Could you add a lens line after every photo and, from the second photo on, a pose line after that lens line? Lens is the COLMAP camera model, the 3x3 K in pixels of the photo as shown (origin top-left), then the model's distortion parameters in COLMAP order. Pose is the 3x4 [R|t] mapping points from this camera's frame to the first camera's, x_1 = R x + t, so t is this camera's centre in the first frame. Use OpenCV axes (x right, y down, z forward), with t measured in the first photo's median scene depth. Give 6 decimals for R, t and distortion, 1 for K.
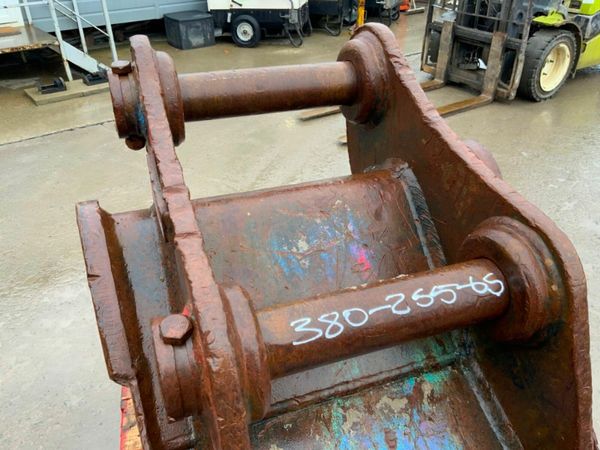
lens RADIAL K [[508.6, 0, 308.7], [0, 508.6, 221.9], [0, 0, 1]] dist [0.063410, -0.112306]
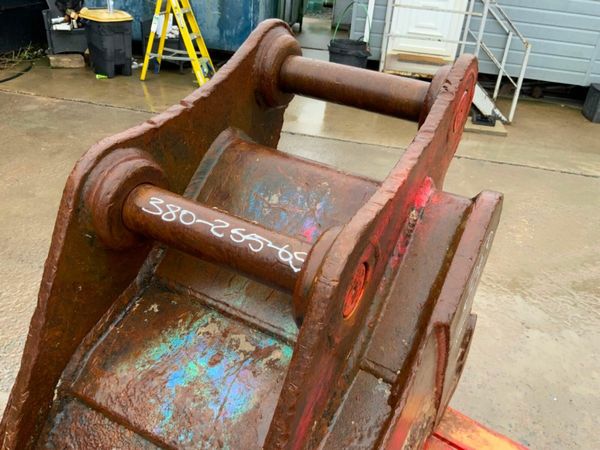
lens RADIAL K [[508.6, 0, 297.5], [0, 508.6, 226.9], [0, 0, 1]] dist [0.063410, -0.112306]
pose [[0.652313, 0.411145, -0.636748, 0.095535], [-0.466462, 0.879920, 0.090297, -0.003426], [0.597412, 0.238117, 0.765767, 0.015731]]
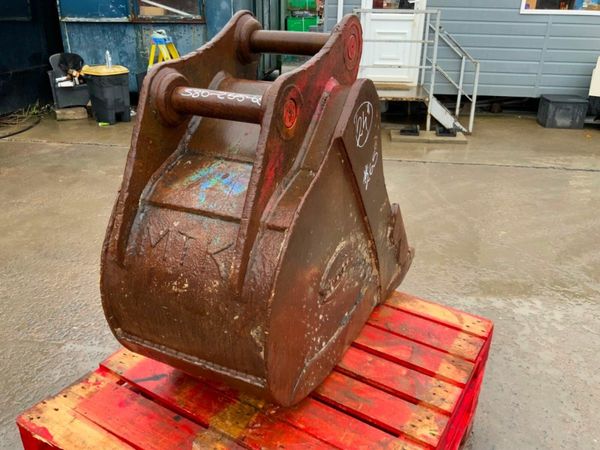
lens RADIAL K [[508.6, 0, 298.0], [0, 508.6, 224.7], [0, 0, 1]] dist [0.063410, -0.112306]
pose [[0.687369, 0.289693, -0.666035, 0.198584], [-0.389709, 0.920937, -0.001629, 0.052738], [0.612904, 0.260680, 0.745919, -0.038984]]
